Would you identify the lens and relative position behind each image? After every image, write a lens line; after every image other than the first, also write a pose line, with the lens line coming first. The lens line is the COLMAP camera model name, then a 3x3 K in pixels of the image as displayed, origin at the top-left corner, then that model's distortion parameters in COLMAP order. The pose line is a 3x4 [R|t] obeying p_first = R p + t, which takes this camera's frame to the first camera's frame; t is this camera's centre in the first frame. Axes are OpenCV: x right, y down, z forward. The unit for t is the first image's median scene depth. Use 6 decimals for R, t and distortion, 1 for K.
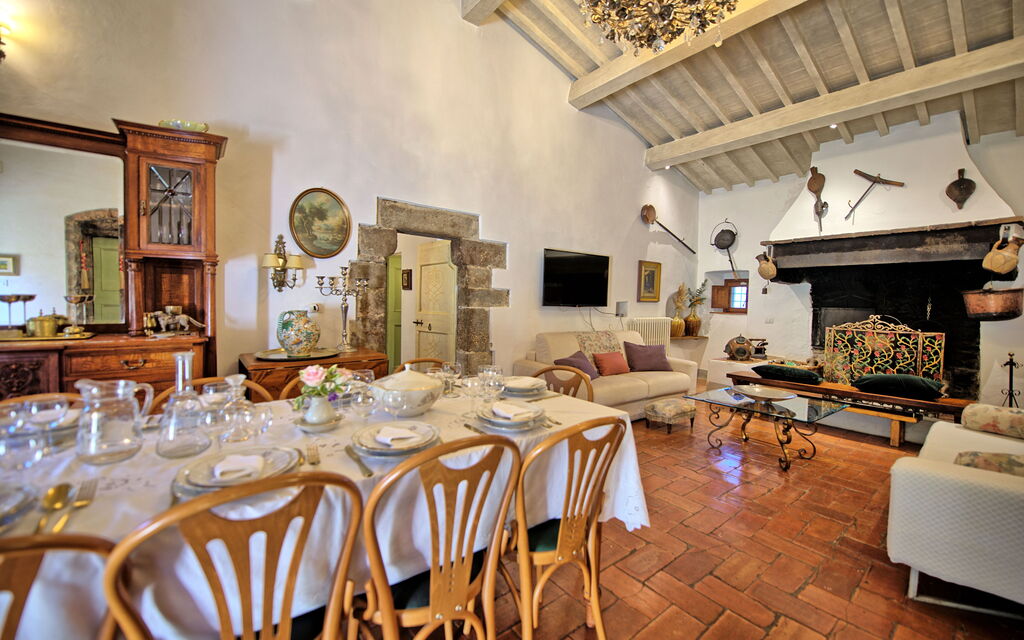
lens RADIAL K [[407.4, 0, 530.5], [0, 407.4, 317.4], [0, 0, 1]] dist [-0.000314, -0.004858]
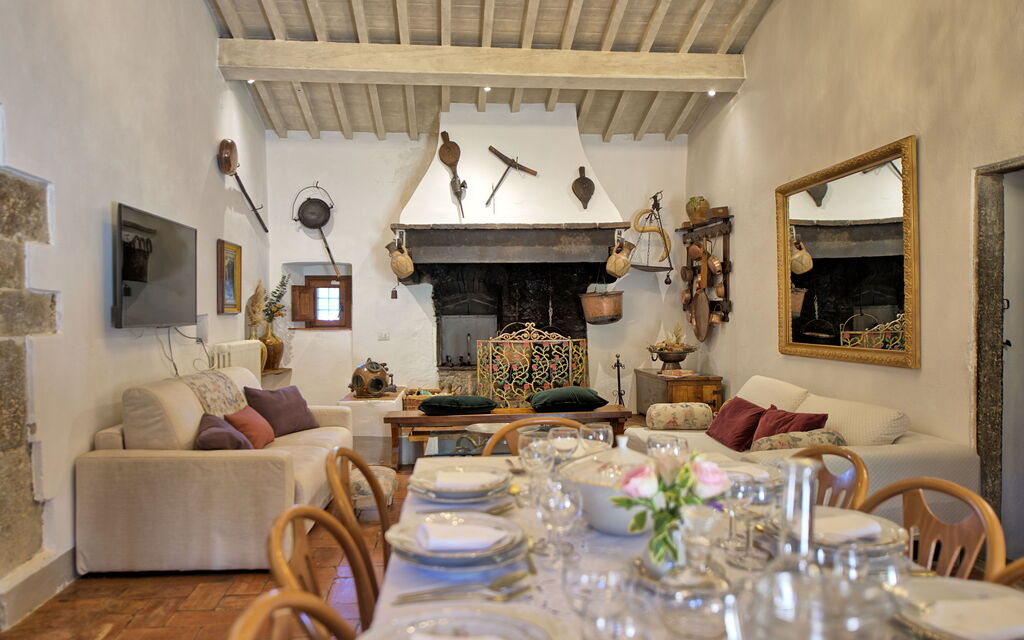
lens RADIAL K [[688.4, 0, 511.8], [0, 688.4, 332.5], [0, 0, 1]] dist [0.004586, -0.000370]
pose [[0.574365, -0.046926, 0.817253, -0.365882], [0.052897, 0.998397, 0.020151, -0.016203], [-0.816888, 0.031657, 0.575926, 0.198343]]
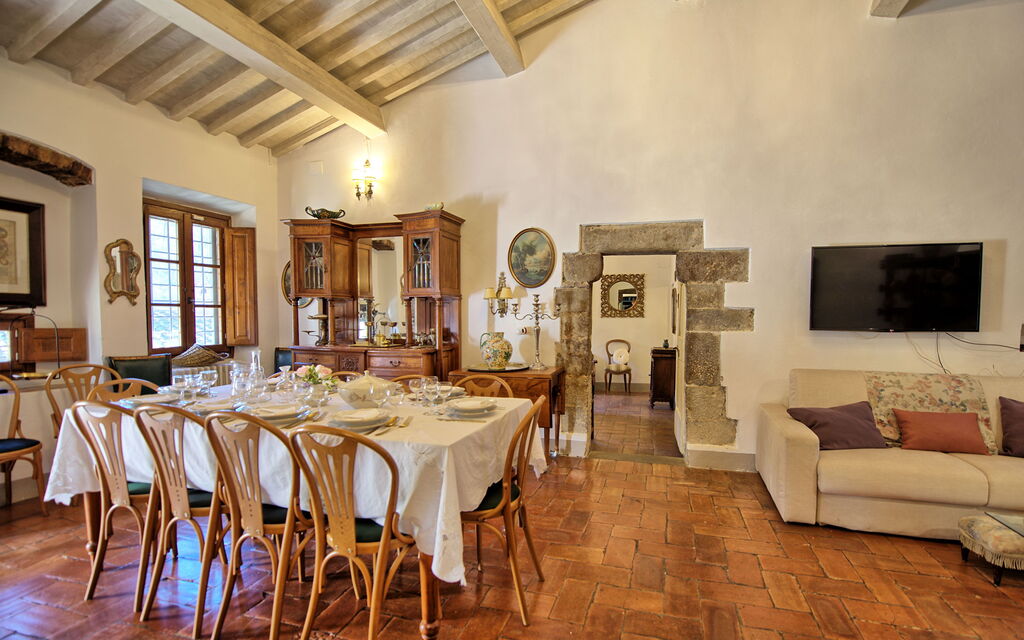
lens RADIAL K [[453.1, 0, 575.7], [0, 453.1, 340.3], [0, 0, 1]] dist [-0.000128, -0.000068]
pose [[0.603984, 0.012212, -0.796903, 0.417840], [-0.029772, 0.999530, -0.007247, 0.006896], [0.796440, 0.028102, 0.604064, 0.226517]]
